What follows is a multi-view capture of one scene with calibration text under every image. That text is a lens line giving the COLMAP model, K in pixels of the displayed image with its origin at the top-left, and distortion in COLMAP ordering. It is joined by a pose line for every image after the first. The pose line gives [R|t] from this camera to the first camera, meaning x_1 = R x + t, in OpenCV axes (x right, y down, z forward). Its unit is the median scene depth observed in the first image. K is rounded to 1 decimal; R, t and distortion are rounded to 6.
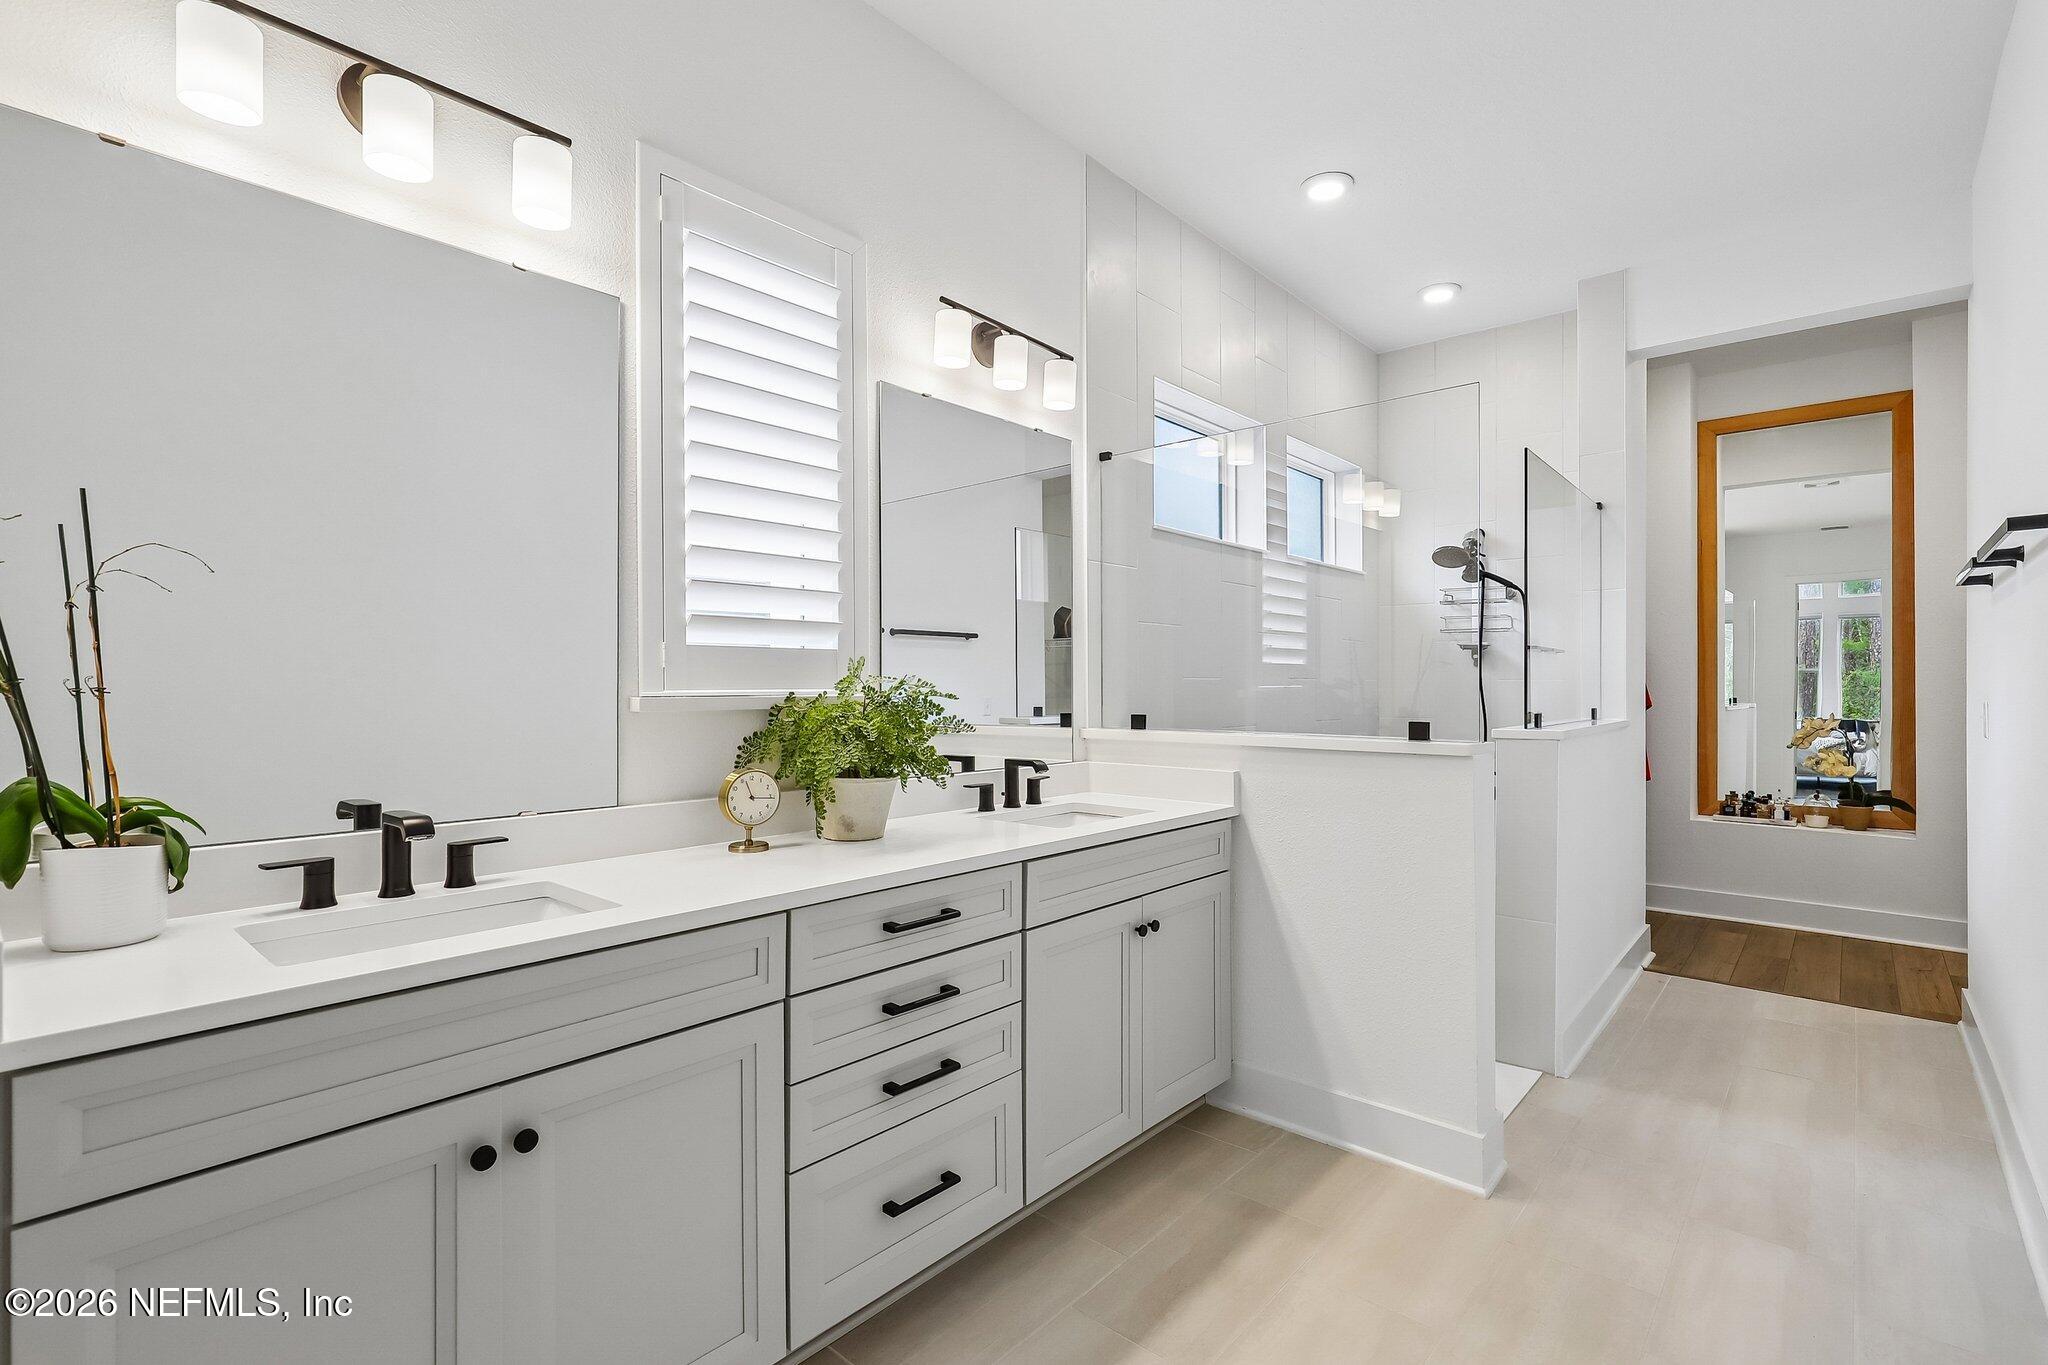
lens RADIAL K [[945.4, 0, 1024.0], [0, 945.4, 682.5], [0, 0, 1]] dist [0.011271, -0.000010]
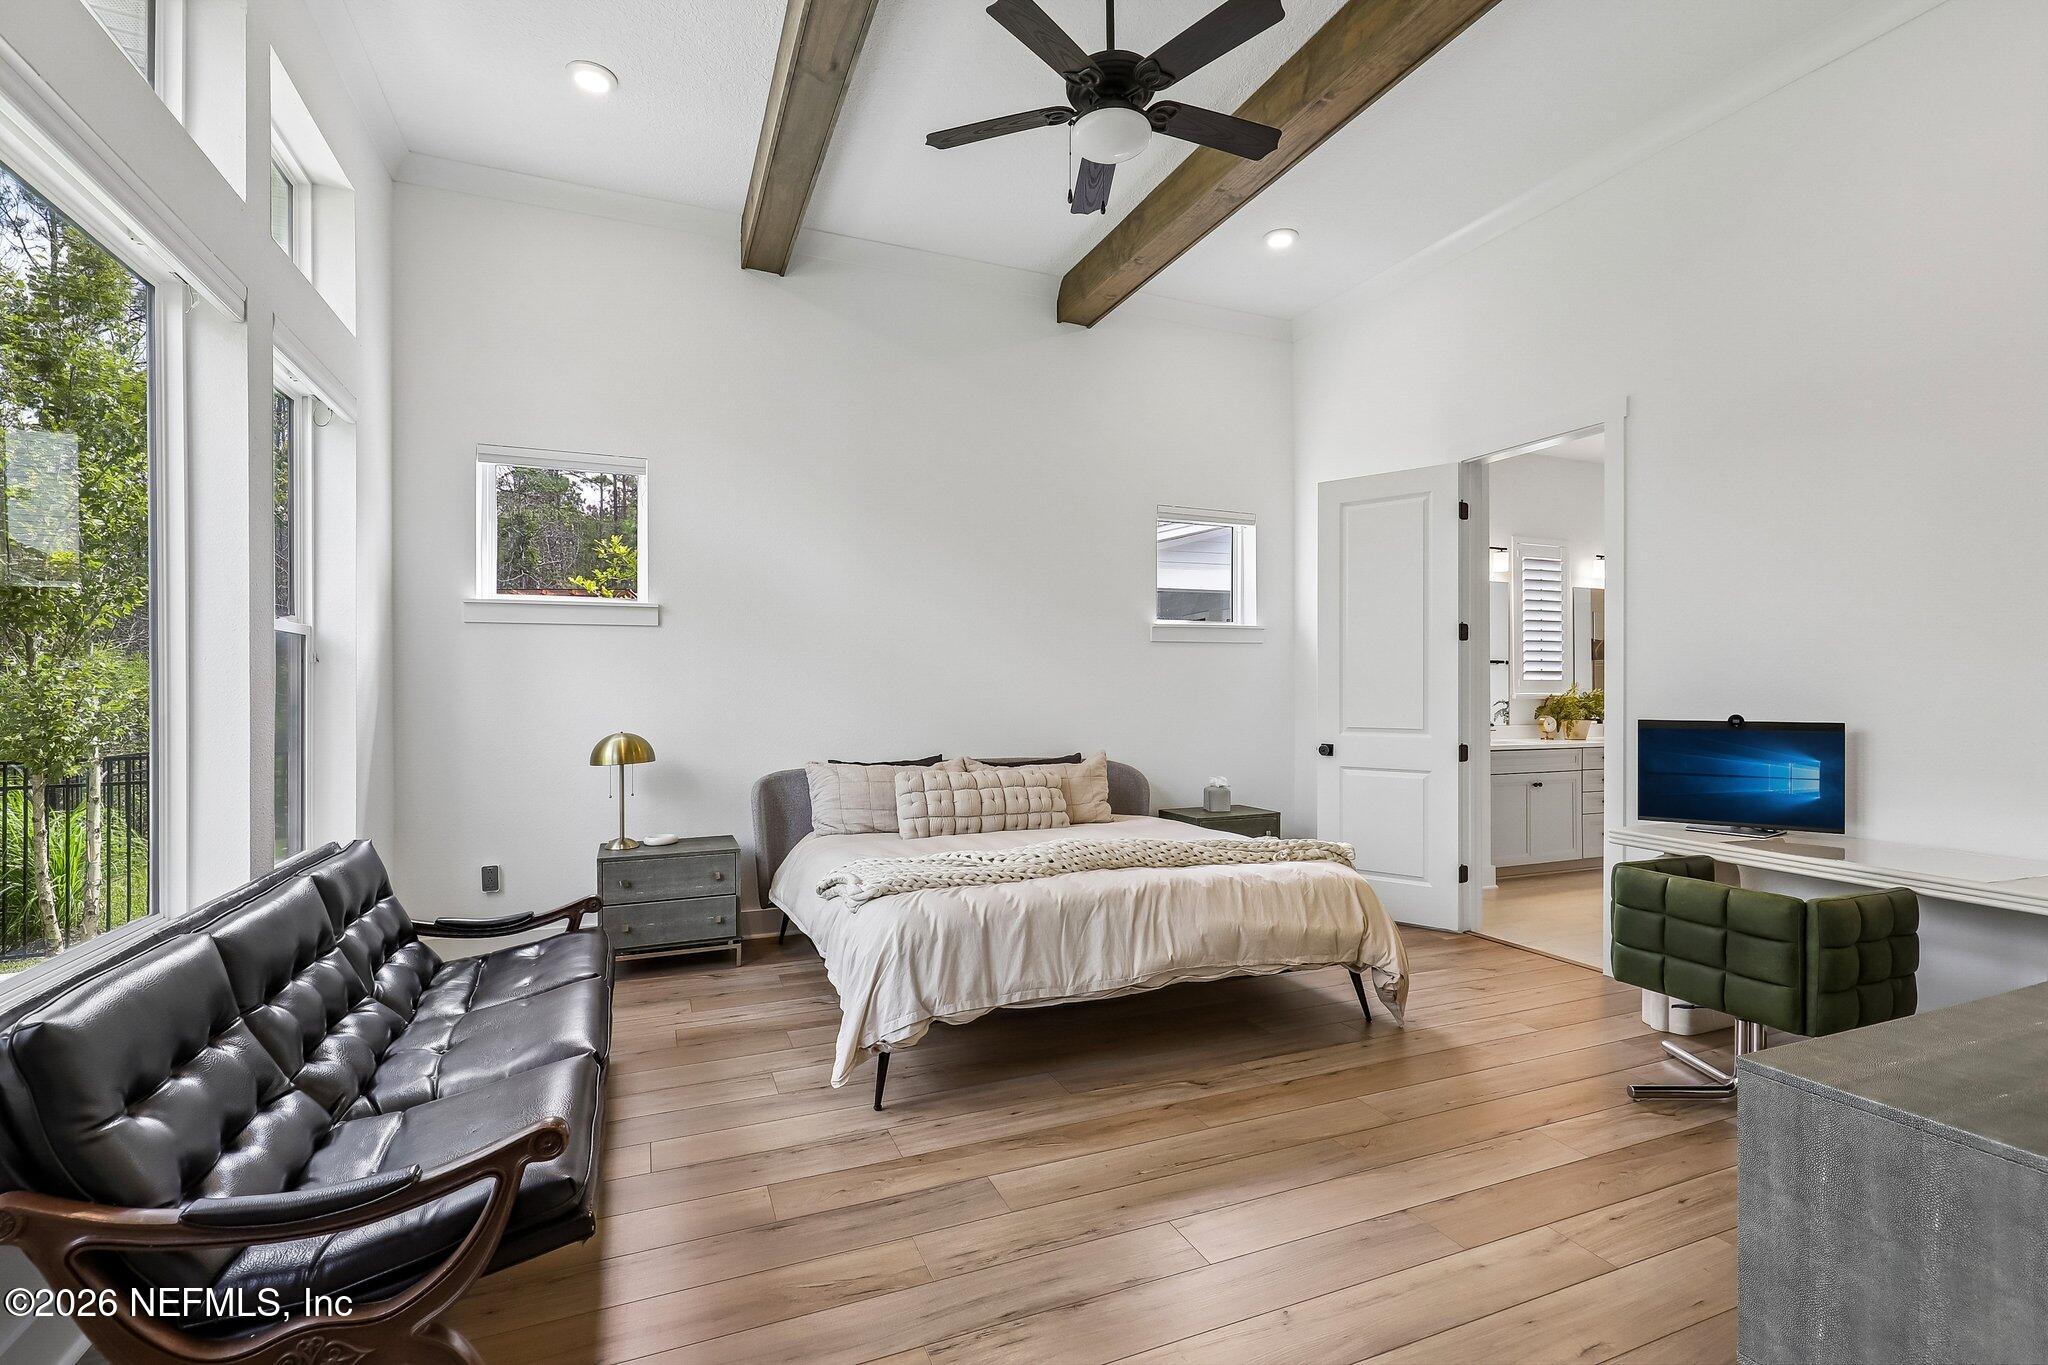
lens RADIAL K [[936.1, 0, 1025.3], [0, 936.1, 697.4], [0, 0, 1]] dist [-0.001486, -0.000483]
pose [[0.904539, 0.007044, -0.426332, -0.541611], [-0.004286, 0.999963, 0.007429, 0.006415], [0.426368, -0.004893, 0.904536, -2.808057]]
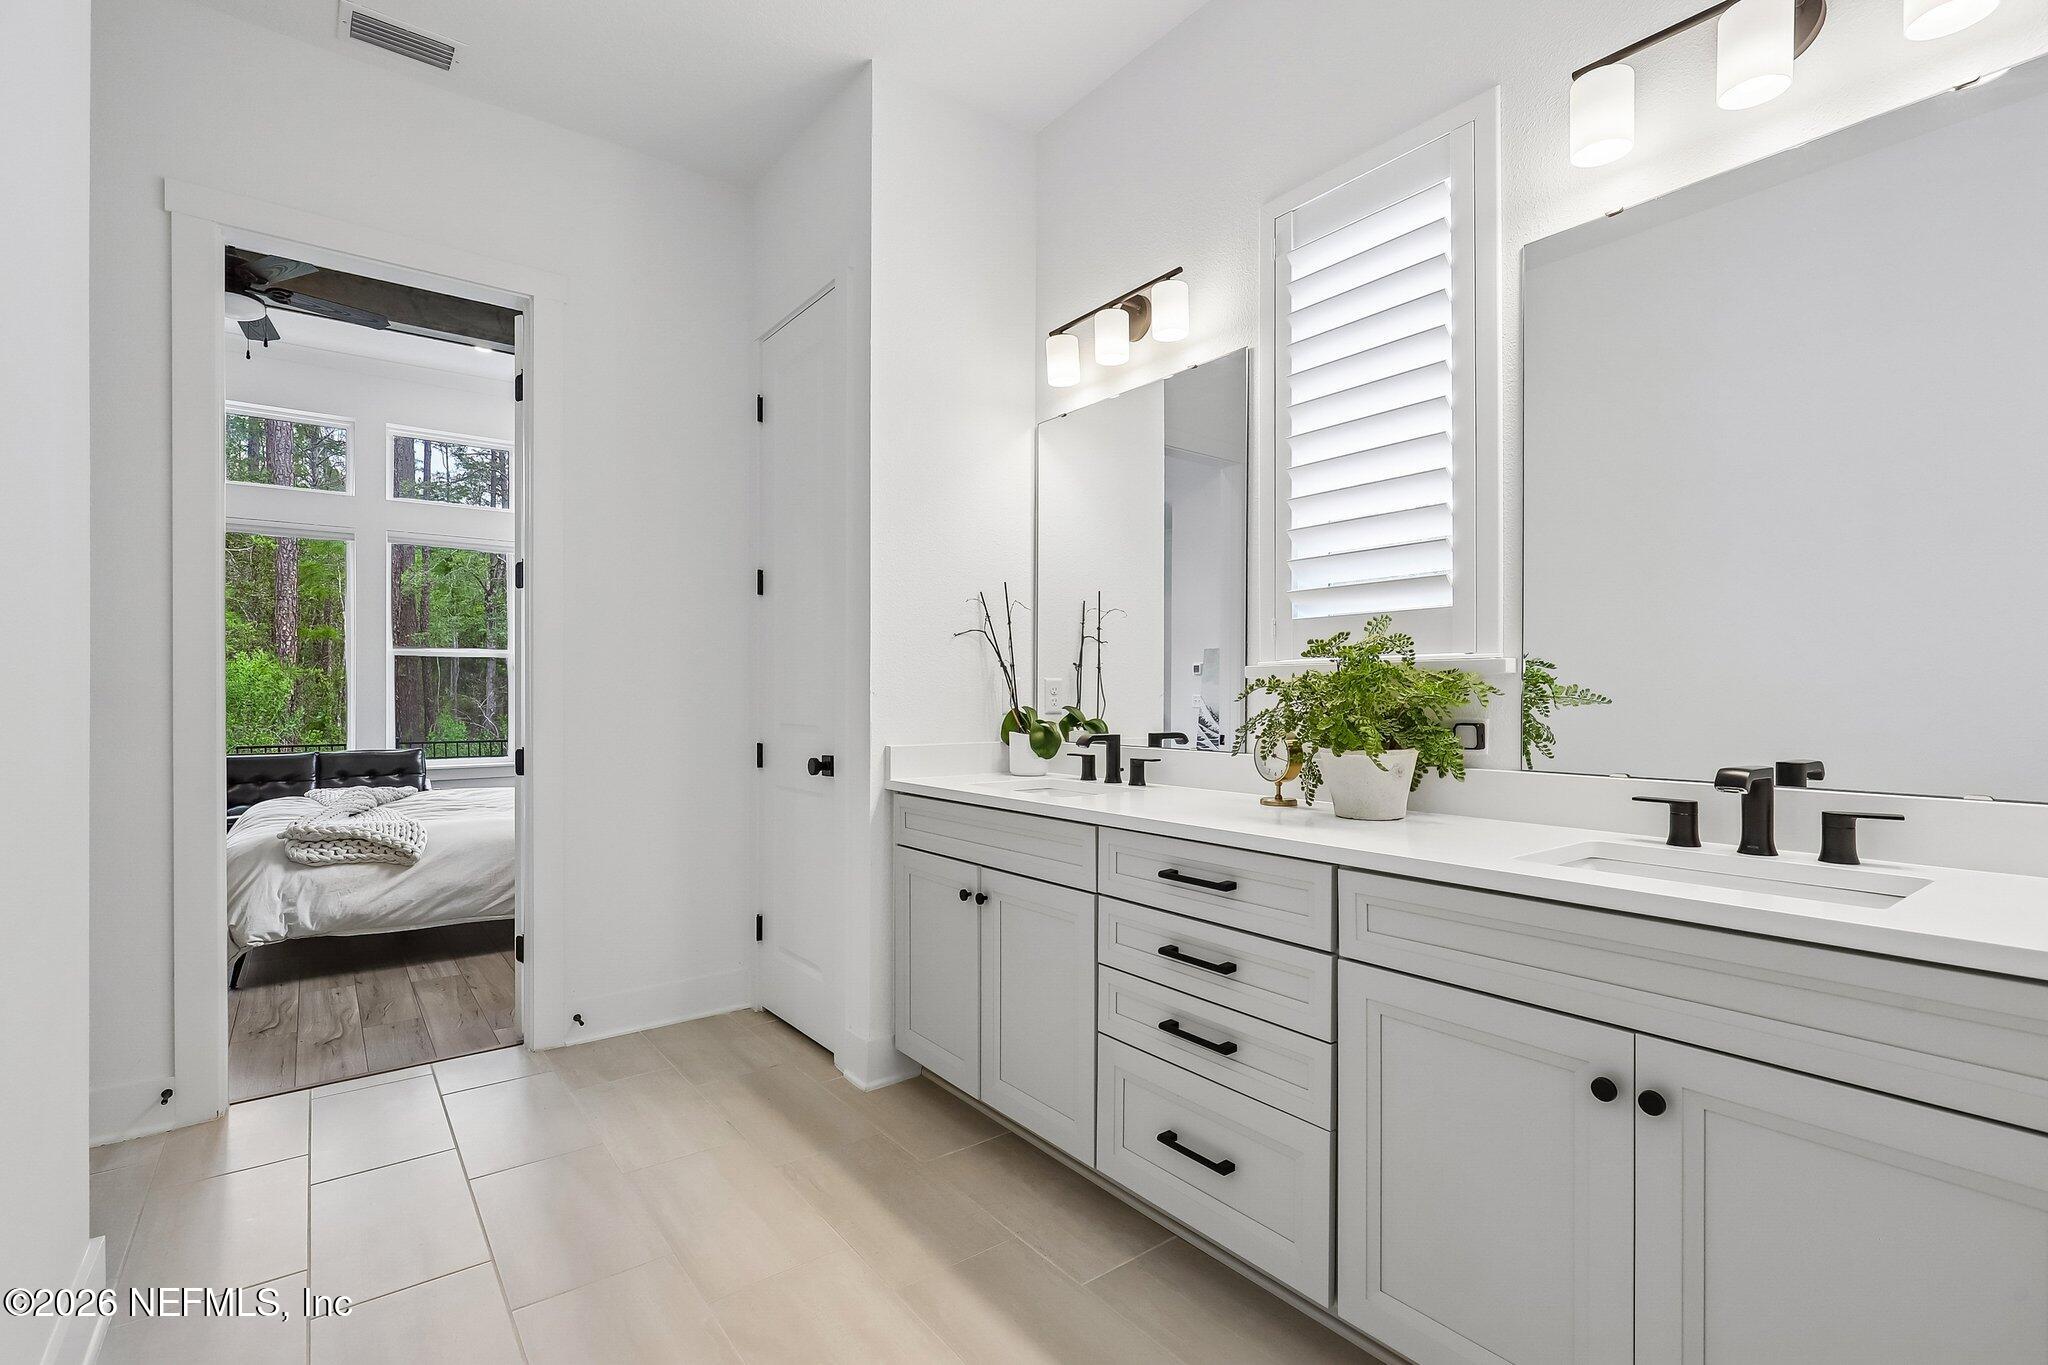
lens RADIAL K [[936.1, 0, 1025.3], [0, 936.1, 697.4], [0, 0, 1]] dist [-0.001486, -0.000483]
pose [[-0.191644, 0.000654, -0.981464, 0.791445], [-0.000764, 0.999999, 0.000816, 0.052999], [0.981464, 0.000906, -0.191644, 0.898646]]
